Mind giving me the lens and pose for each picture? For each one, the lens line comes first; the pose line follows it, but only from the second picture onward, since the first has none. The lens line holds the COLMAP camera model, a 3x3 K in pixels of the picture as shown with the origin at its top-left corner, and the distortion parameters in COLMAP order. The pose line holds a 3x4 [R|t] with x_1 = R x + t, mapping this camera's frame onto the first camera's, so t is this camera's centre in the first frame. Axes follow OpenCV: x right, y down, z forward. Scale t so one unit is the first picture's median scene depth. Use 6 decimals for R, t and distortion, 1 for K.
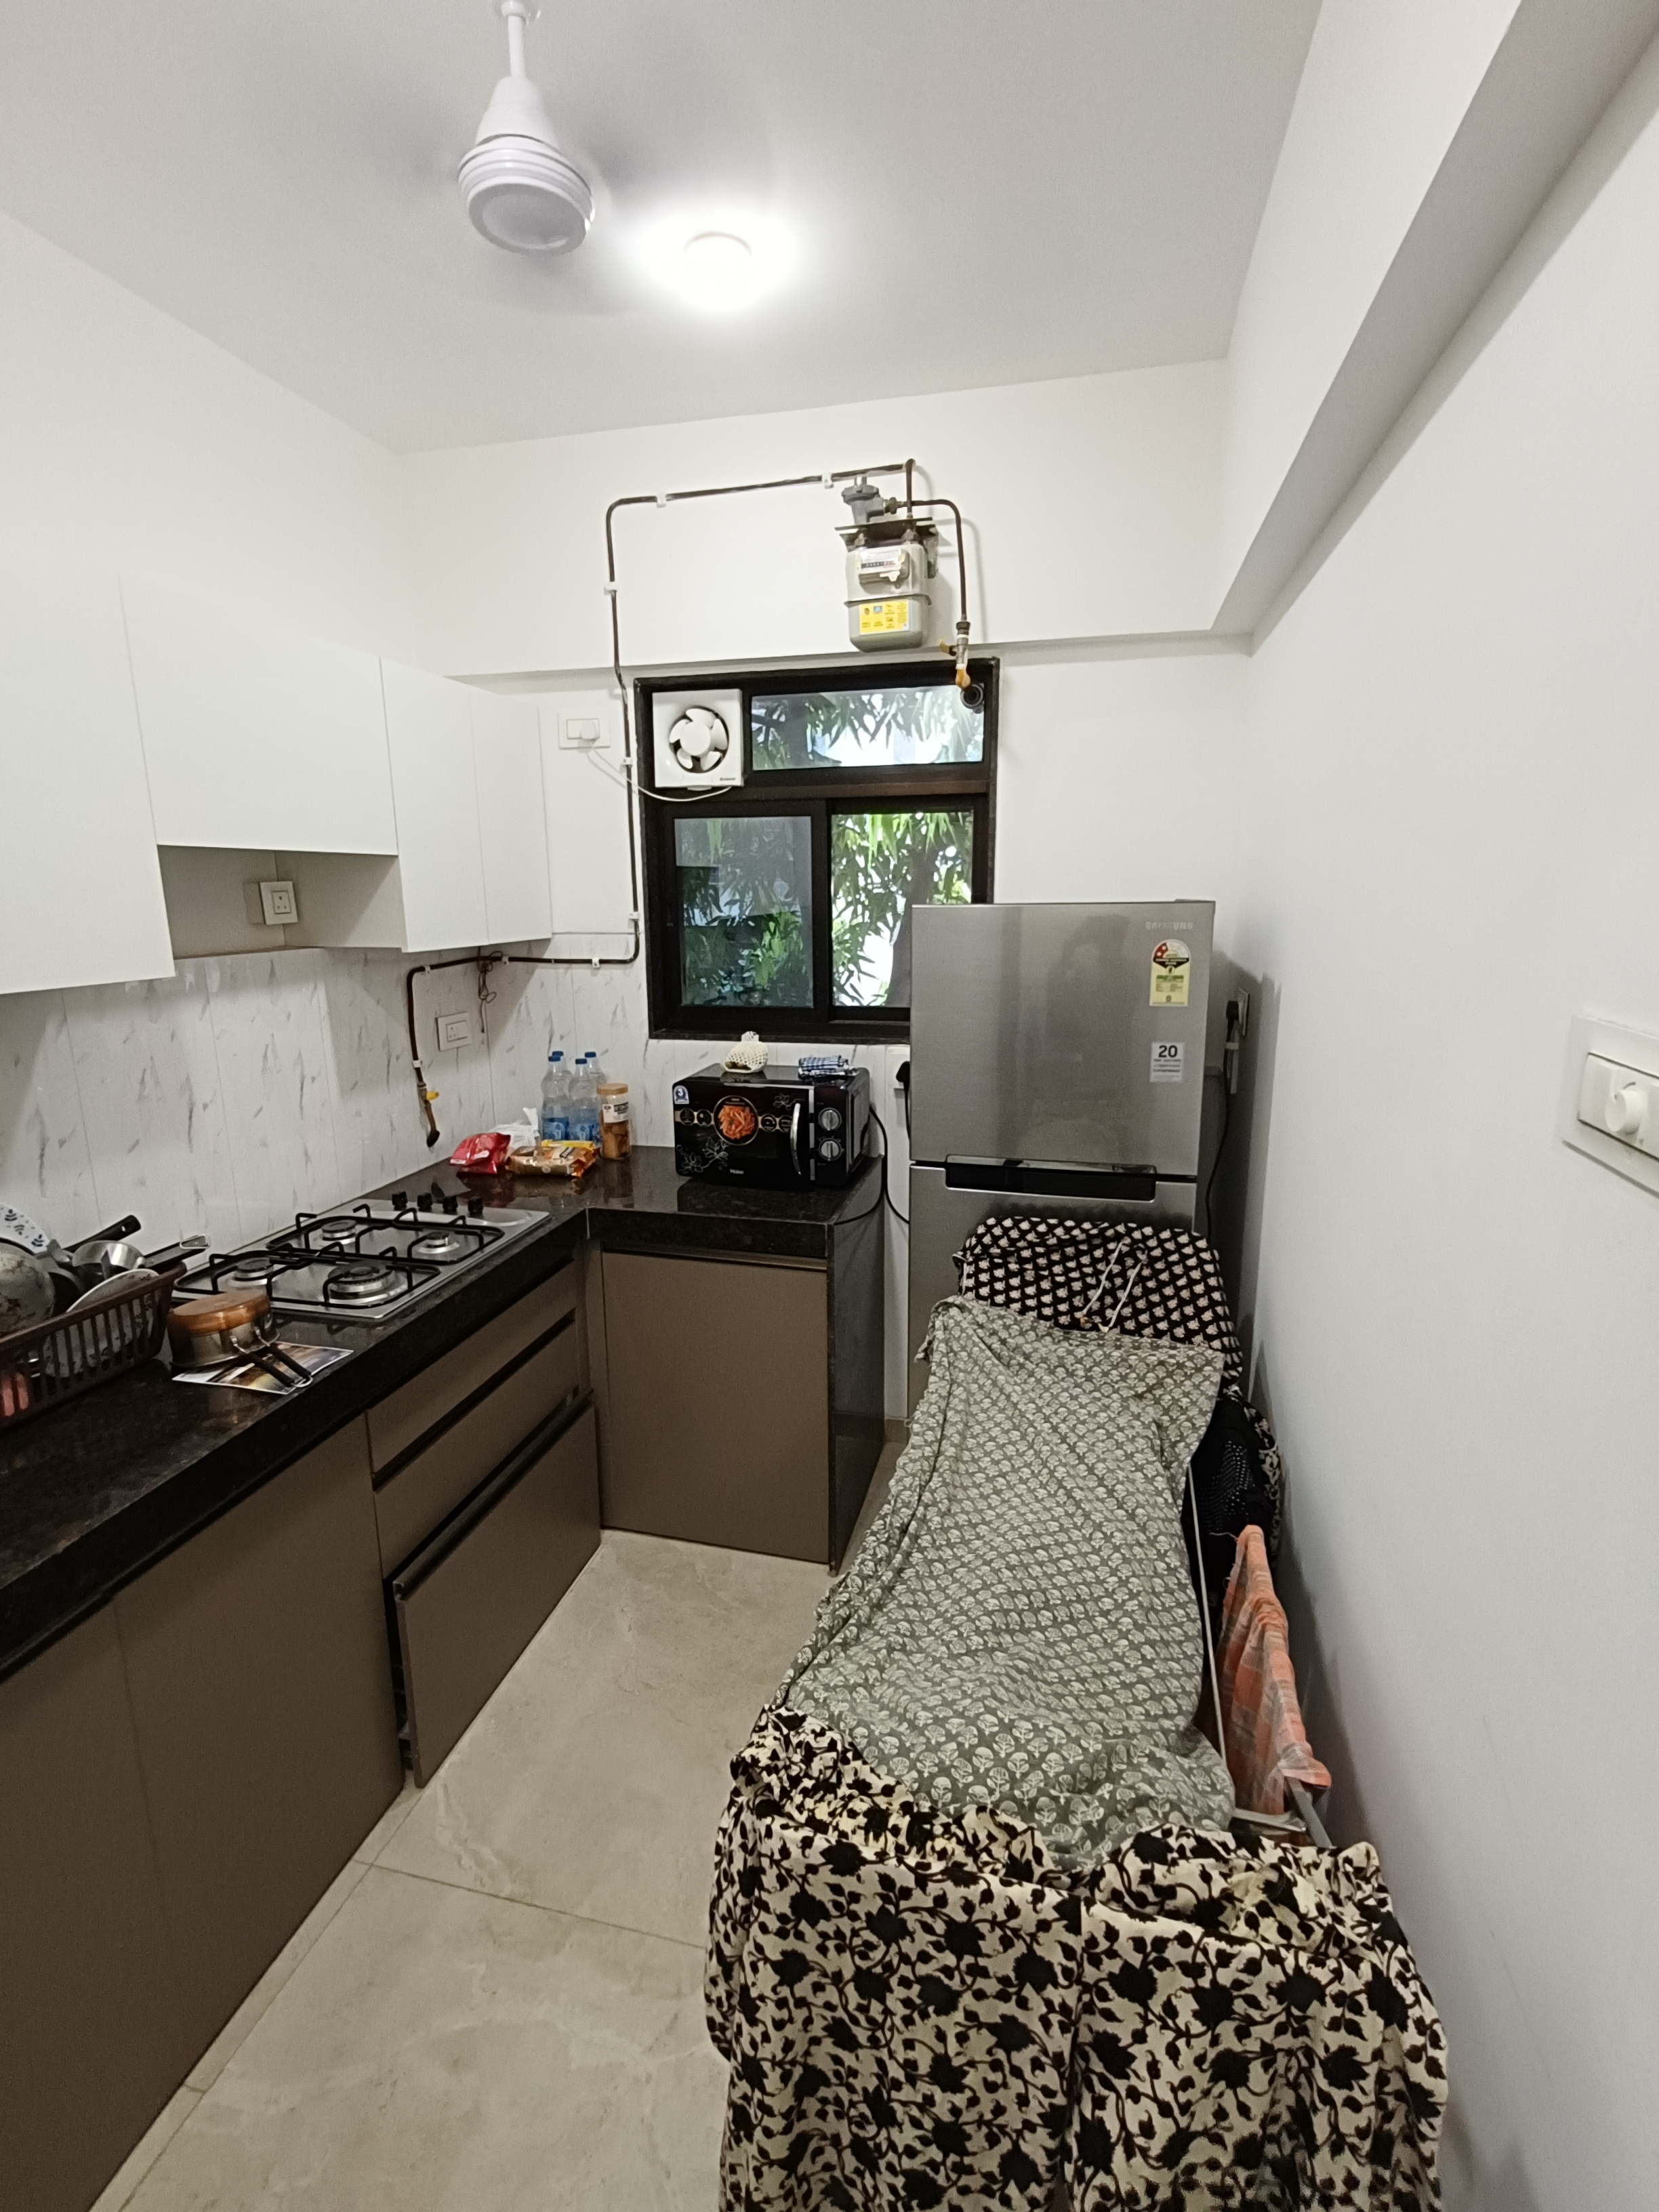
lens RADIAL K [[1028.2, 0, 829.9], [0, 1028.2, 1102.8], [0, 0, 1]] dist [0.009637, -0.002046]
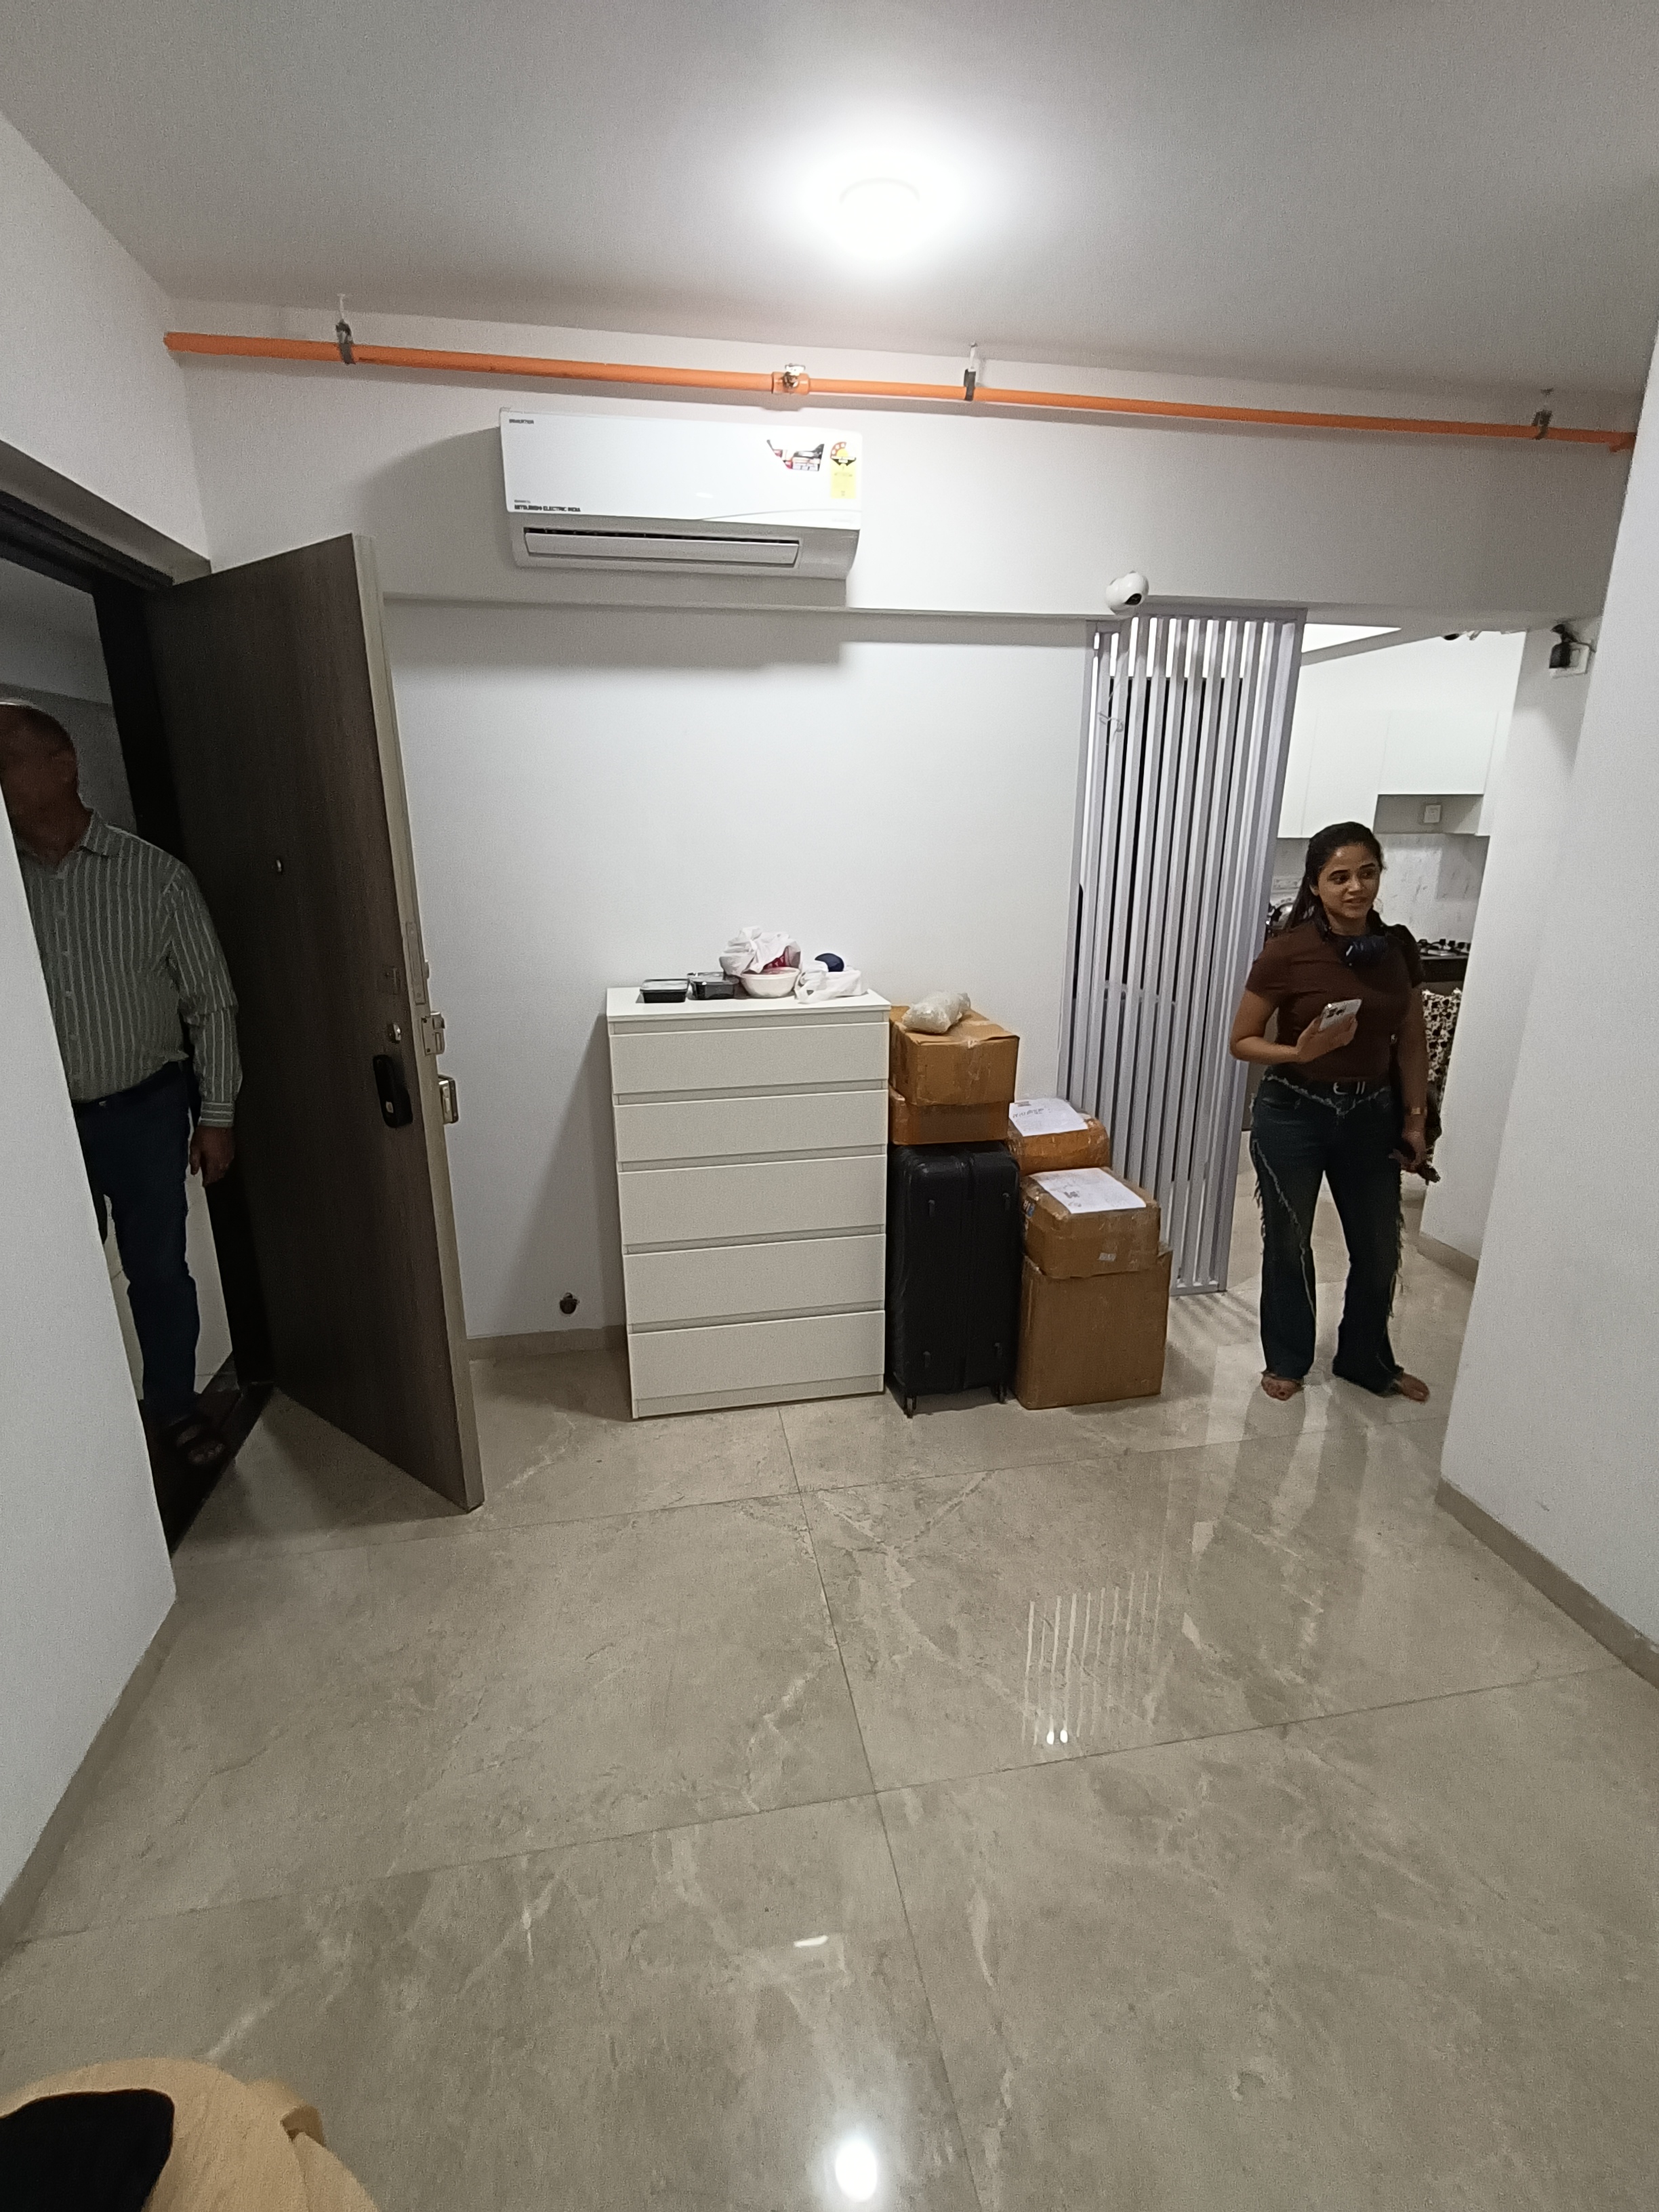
lens RADIAL K [[1028.2, 0, 832.7], [0, 1028.2, 1108.2], [0, 0, 1]] dist [0.009637, -0.002046]
pose [[0.414515, 0.268516, -0.869527, 1.186121], [-0.201096, 0.958886, 0.200245, 0.269612], [0.887546, 0.091854, 0.451470, -1.299587]]
